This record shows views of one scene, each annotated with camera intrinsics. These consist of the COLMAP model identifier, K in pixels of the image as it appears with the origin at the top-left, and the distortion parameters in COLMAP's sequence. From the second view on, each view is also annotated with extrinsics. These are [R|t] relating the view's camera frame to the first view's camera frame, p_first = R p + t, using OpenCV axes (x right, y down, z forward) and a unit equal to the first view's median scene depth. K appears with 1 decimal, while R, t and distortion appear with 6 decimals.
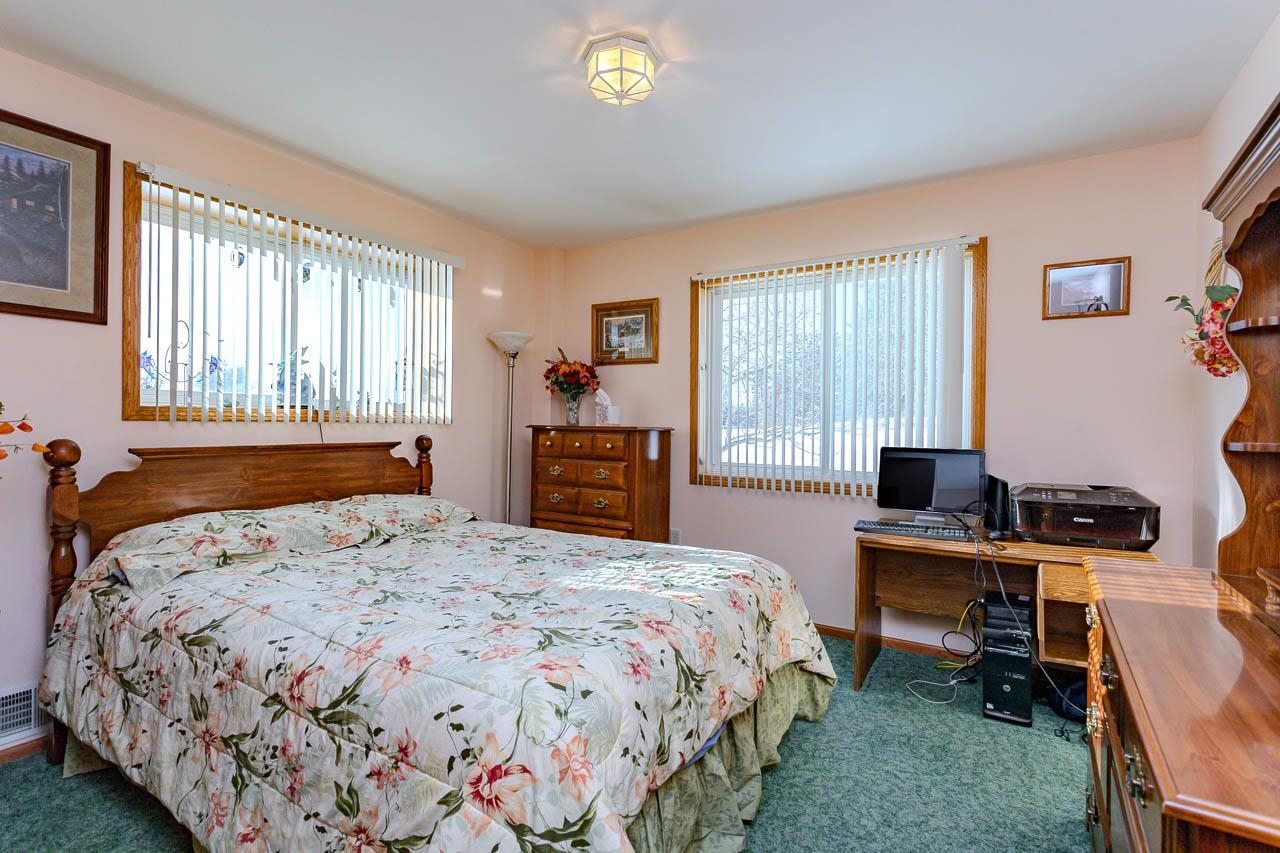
lens RADIAL K [[601.8, 0, 637.6], [0, 601.8, 423.4], [0, 0, 1]] dist [0.002475, 0.001341]
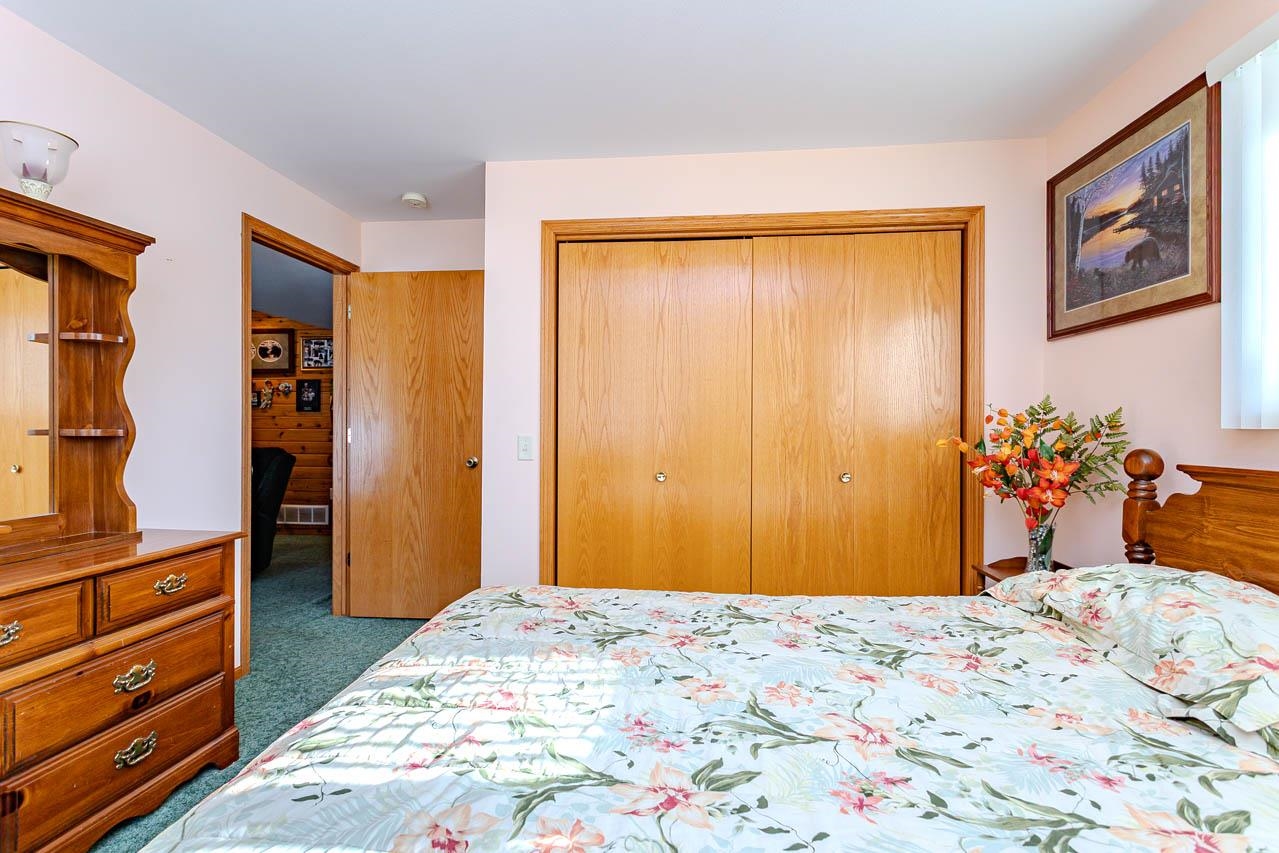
lens RADIAL K [[601.3, 0, 640.3], [0, 601.3, 421.4], [0, 0, 1]] dist [0.002475, 0.001341]
pose [[-0.896655, -0.011227, -0.442588, 0.114974], [-0.009464, 0.999936, -0.006192, -0.001621], [0.442629, -0.001363, -0.896704, 1.443903]]
